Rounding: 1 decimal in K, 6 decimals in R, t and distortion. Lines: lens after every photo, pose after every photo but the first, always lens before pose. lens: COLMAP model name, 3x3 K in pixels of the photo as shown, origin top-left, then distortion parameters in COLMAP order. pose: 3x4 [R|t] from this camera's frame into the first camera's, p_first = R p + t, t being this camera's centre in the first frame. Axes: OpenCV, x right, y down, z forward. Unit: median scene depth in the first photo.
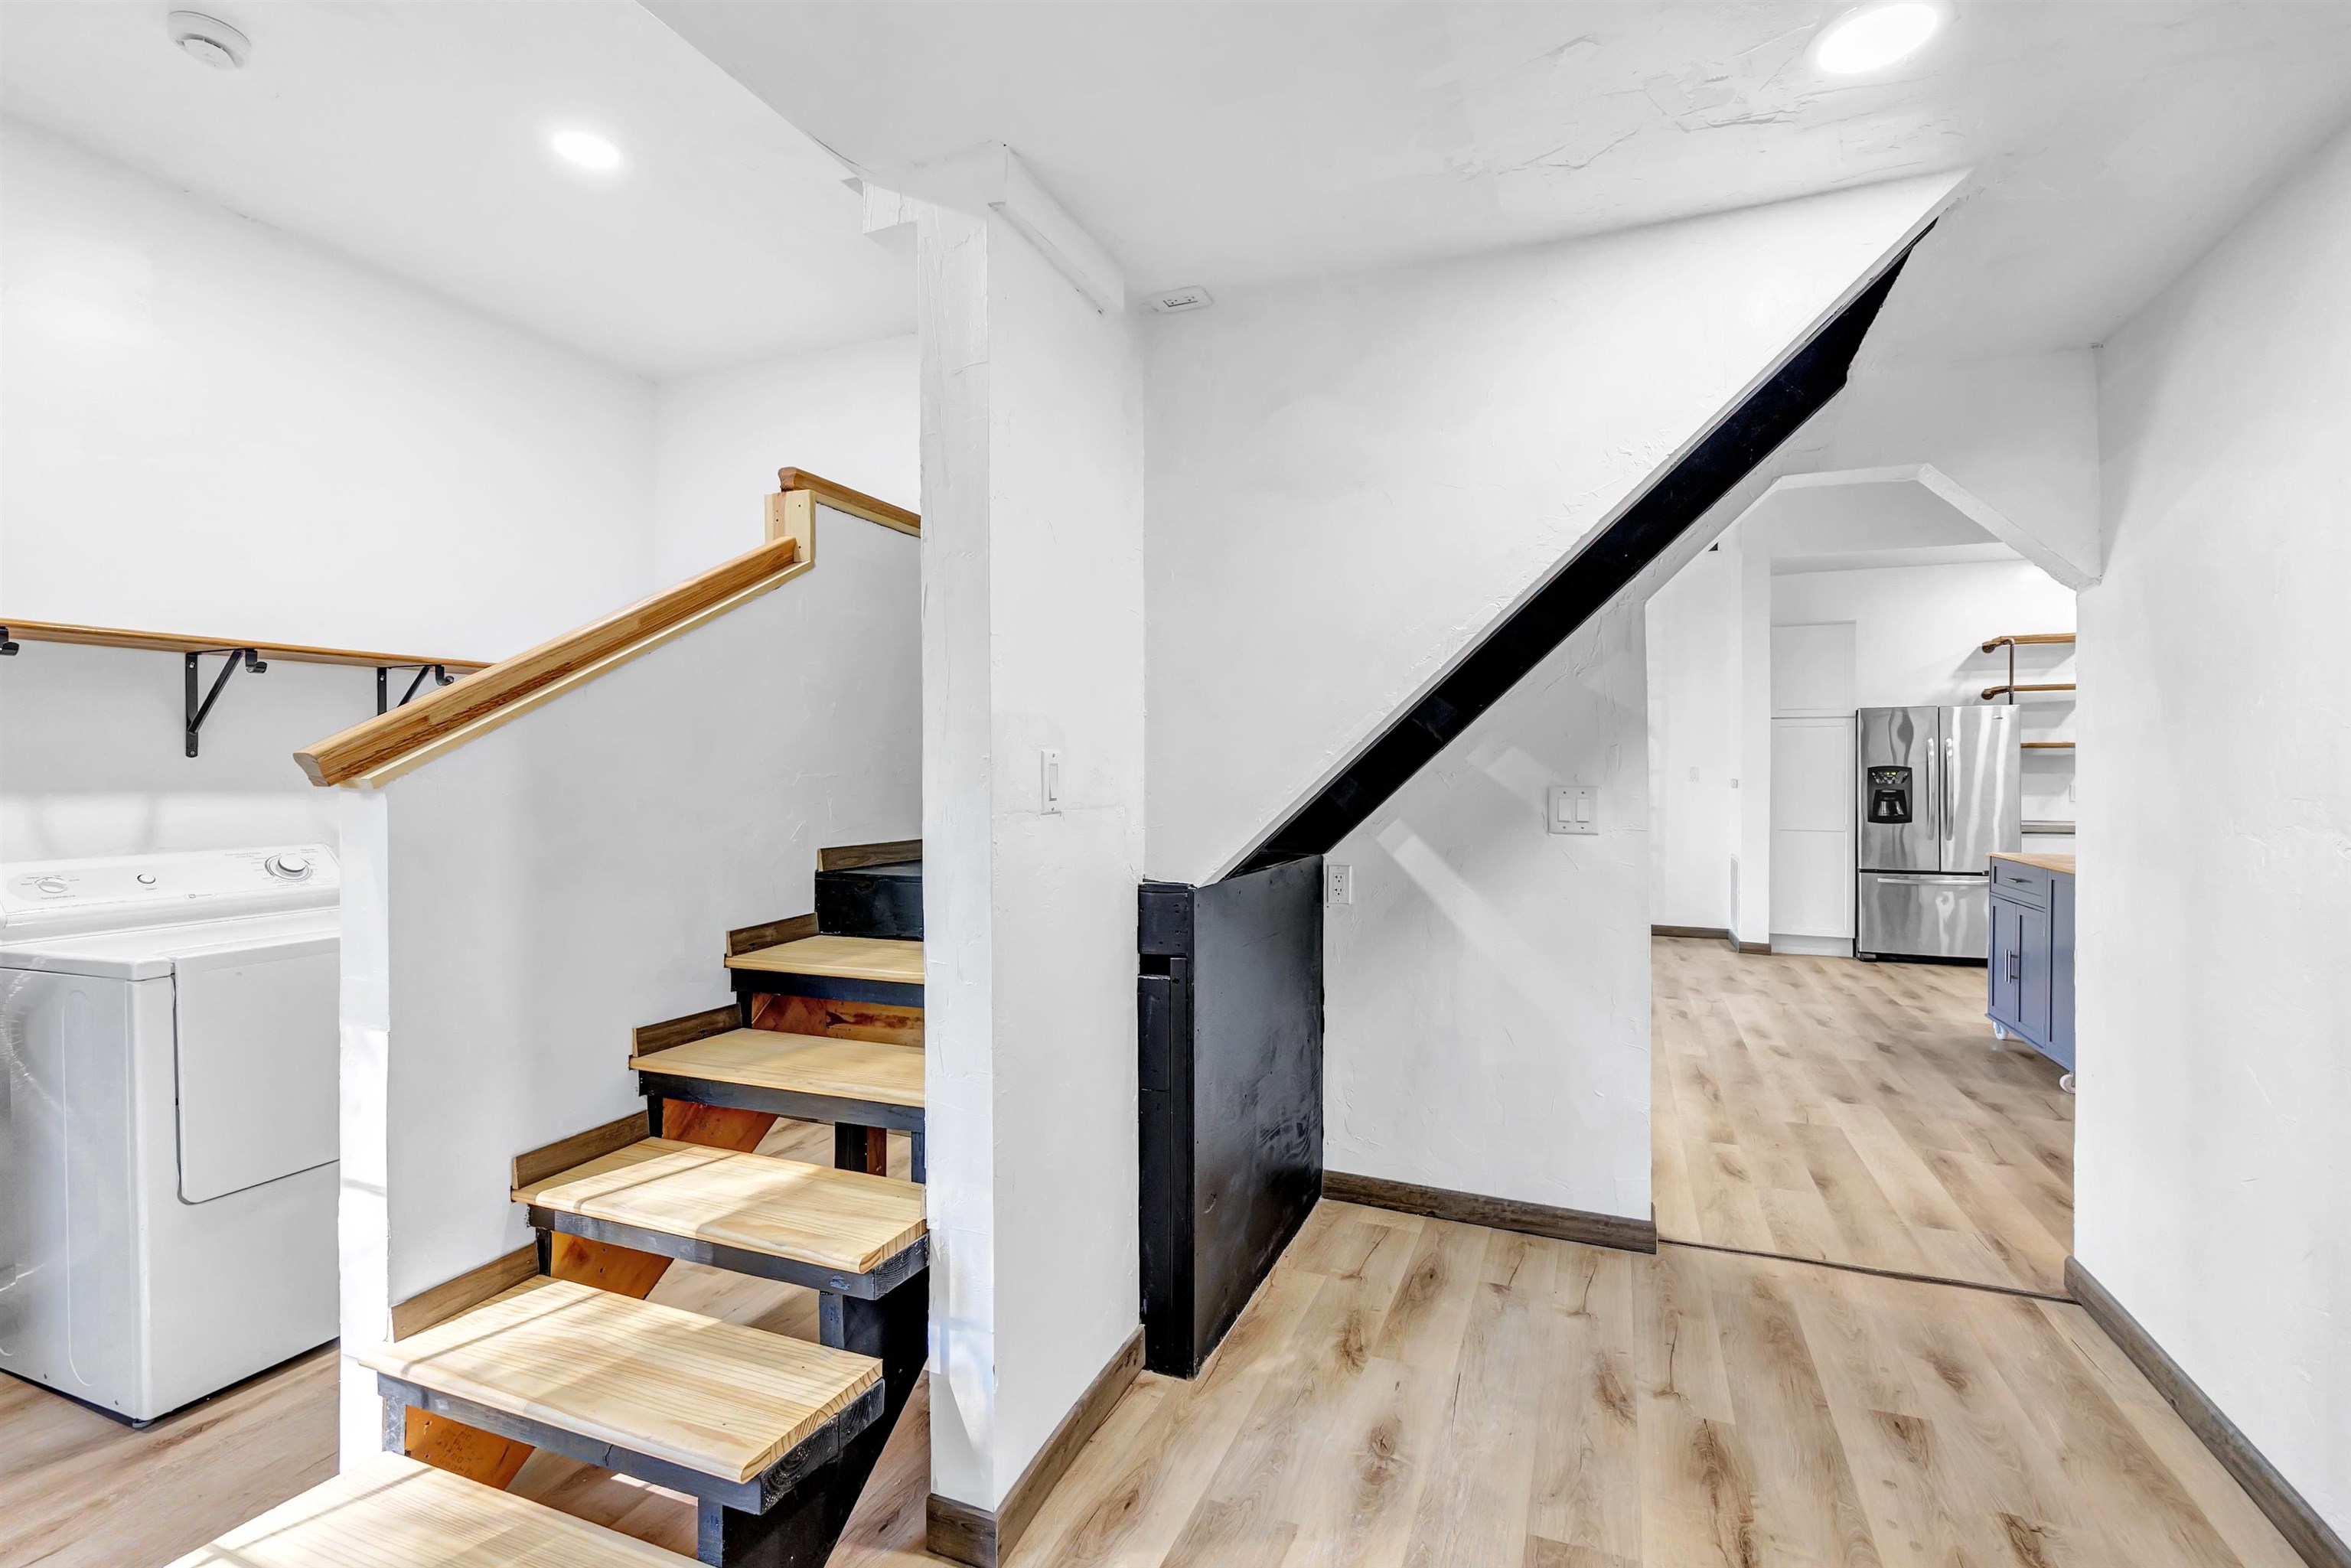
lens RADIAL K [[1035.6, 0, 1179.4], [0, 1035.6, 788.8], [0, 0, 1]] dist [0.003827, 0.000226]
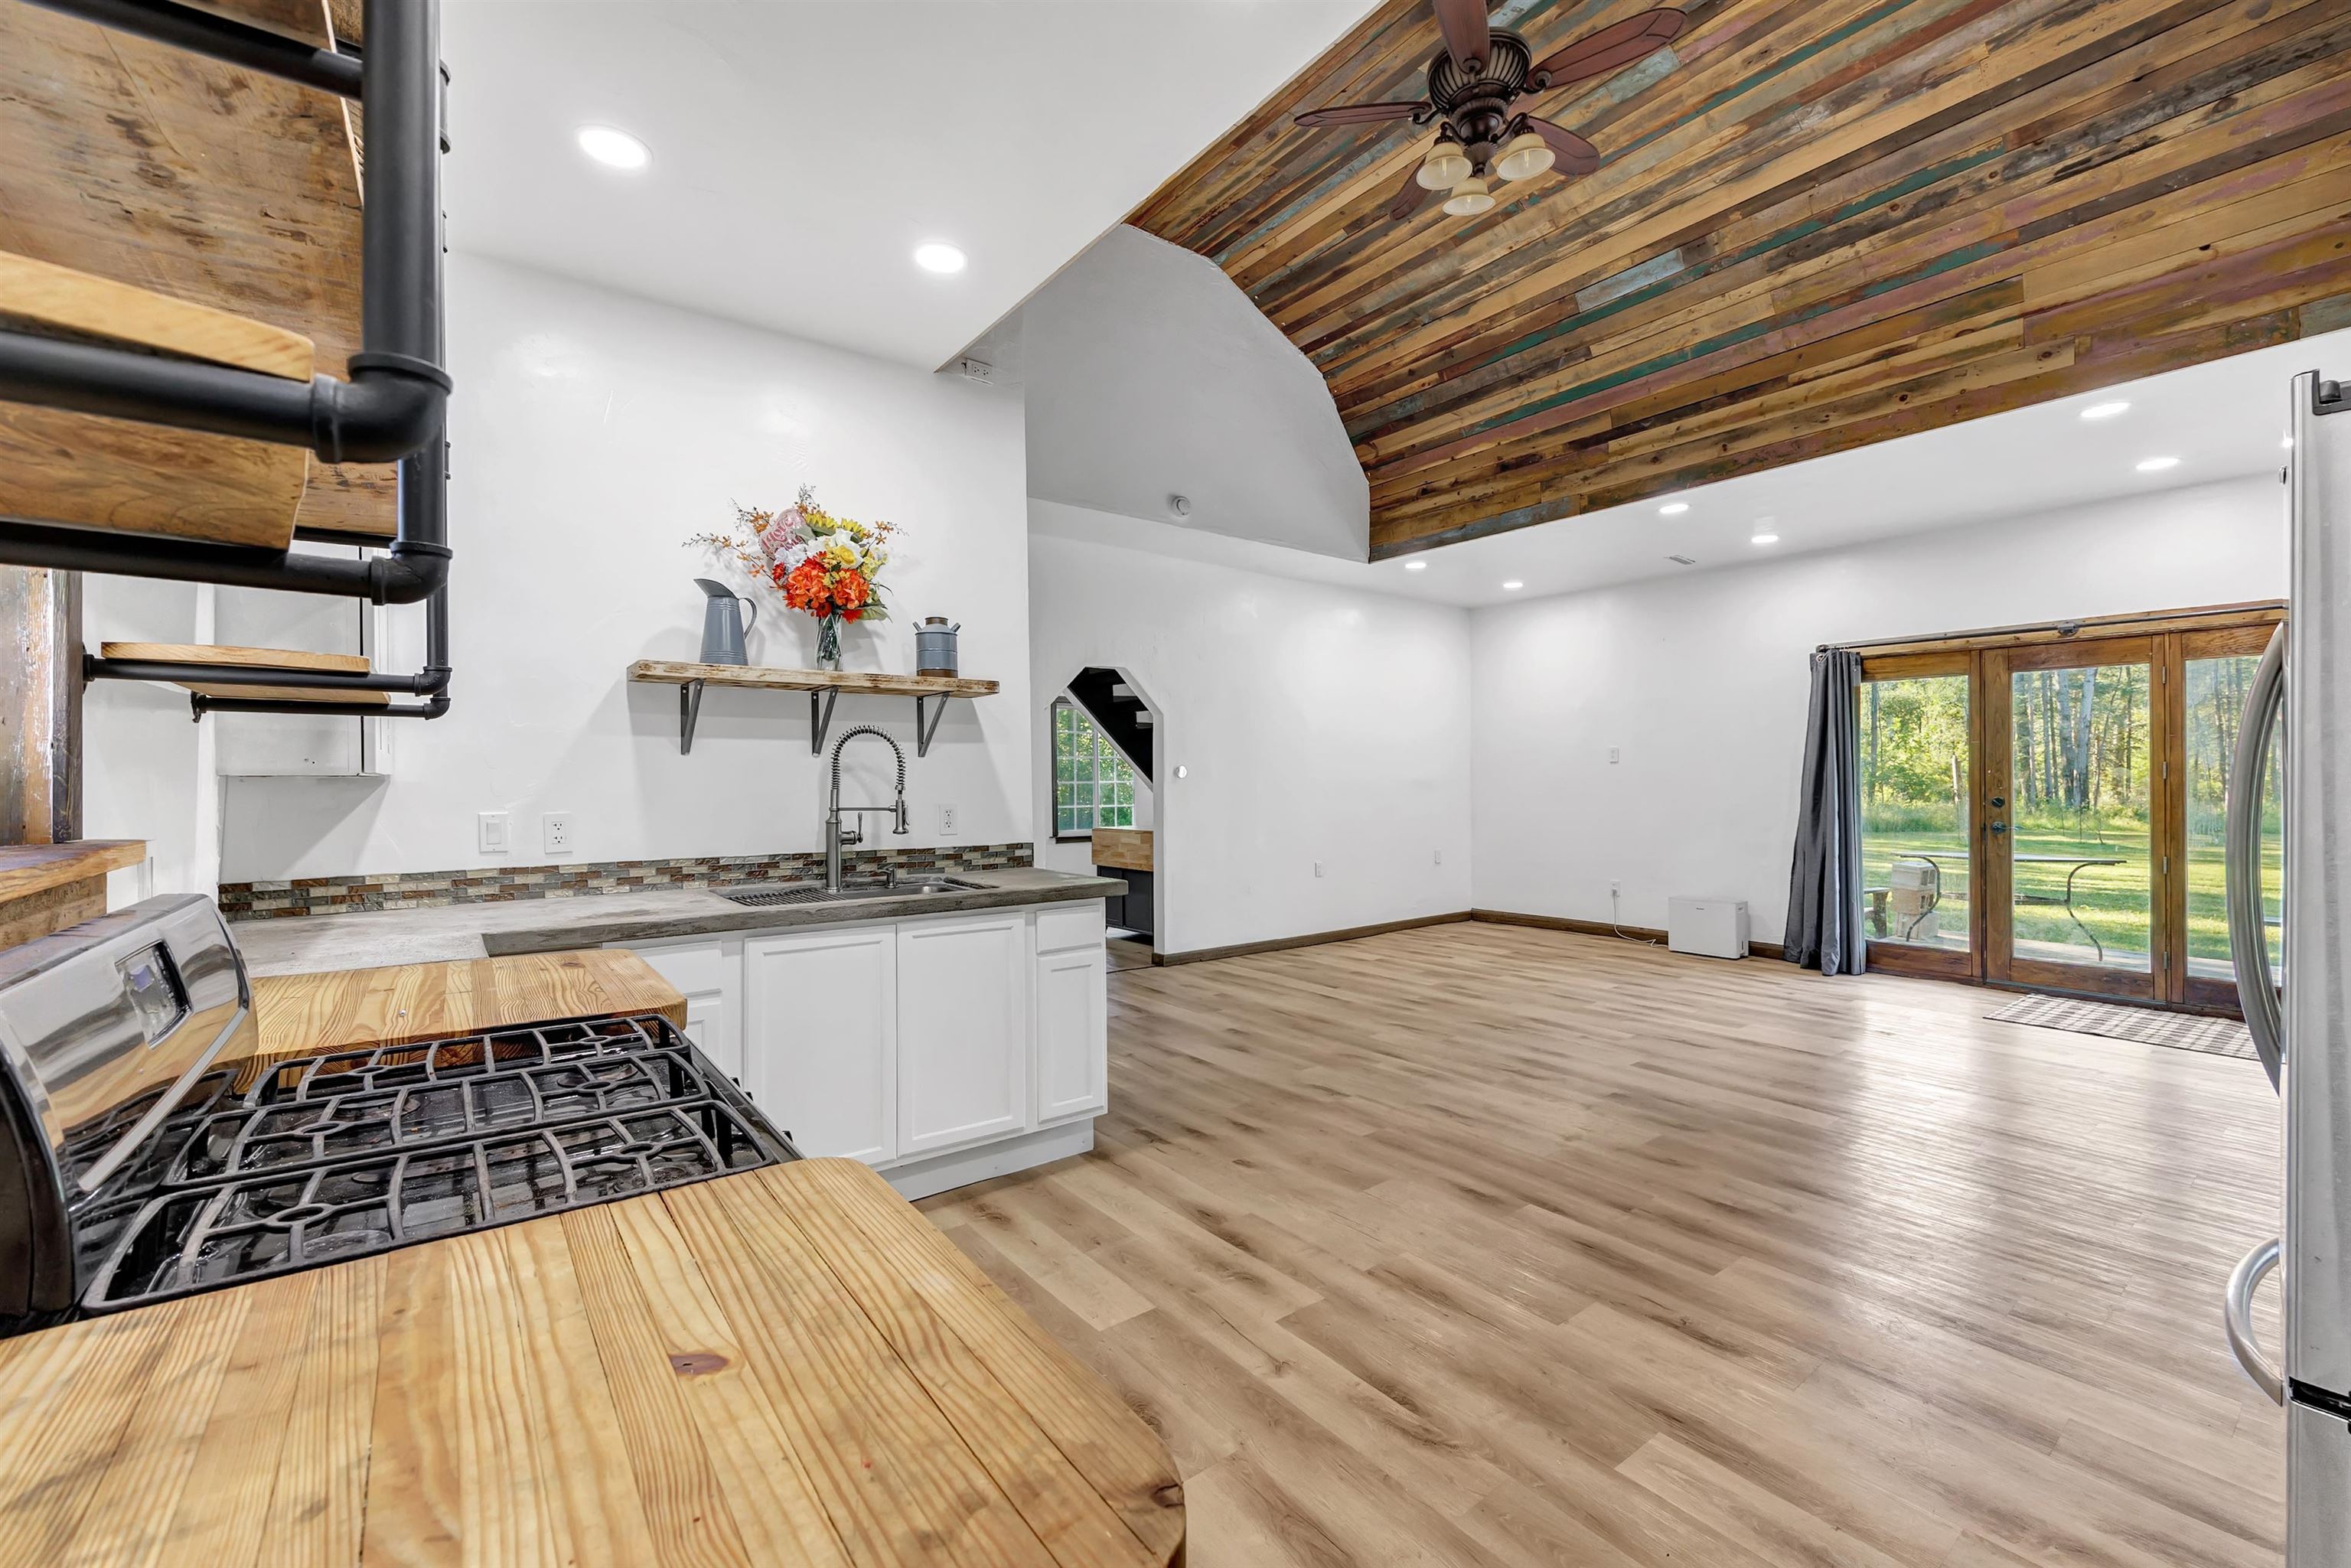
lens RADIAL K [[963.5, 0, 1161.6], [0, 963.5, 785.3], [0, 0, 1]] dist [0.002841, -0.000067]
pose [[-0.509801, 0.011239, -0.860219, 0.992411], [-0.001631, 0.999900, 0.014031, -0.015530], [0.860291, 0.008556, -0.509732, 0.881121]]
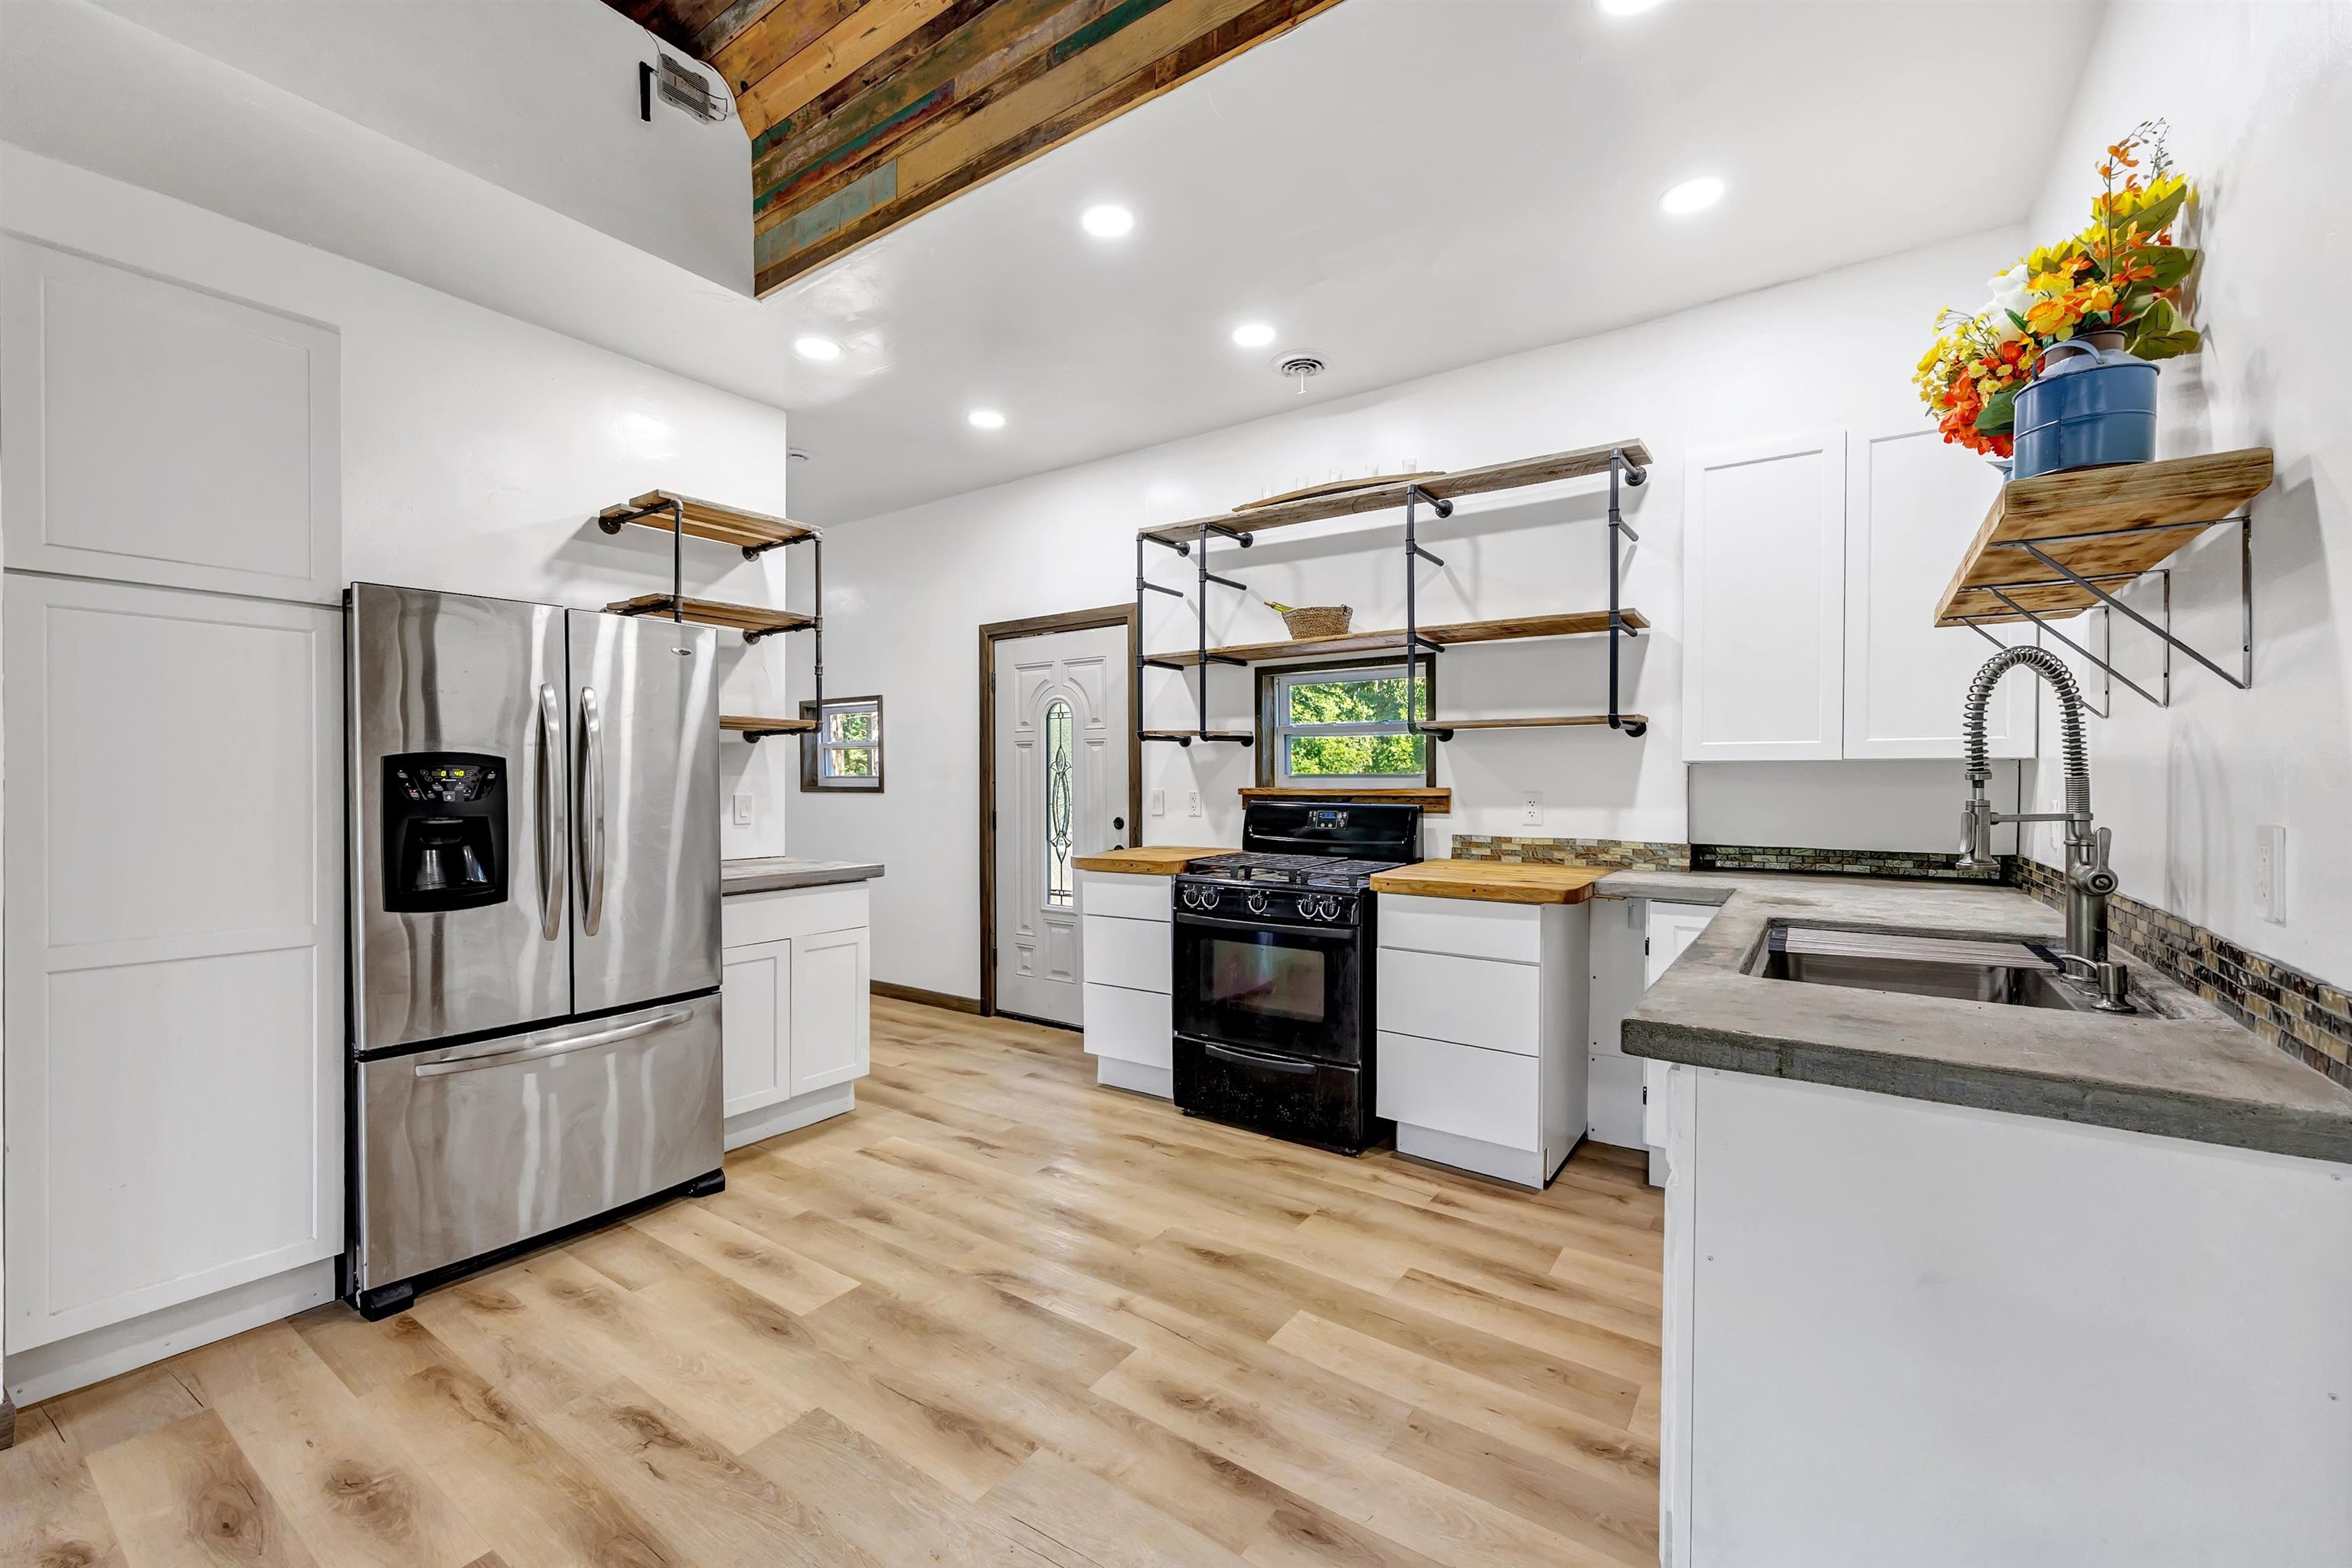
lens RADIAL K [[964.0, 0, 1159.7], [0, 964.0, 776.2], [0, 0, 1]] dist [0.002841, -0.000067]
pose [[0.221092, 0.004662, 0.975242, 0.405415], [0.010711, 0.999917, -0.007208, -0.008177], [-0.975194, 0.012039, 0.221023, 0.675445]]
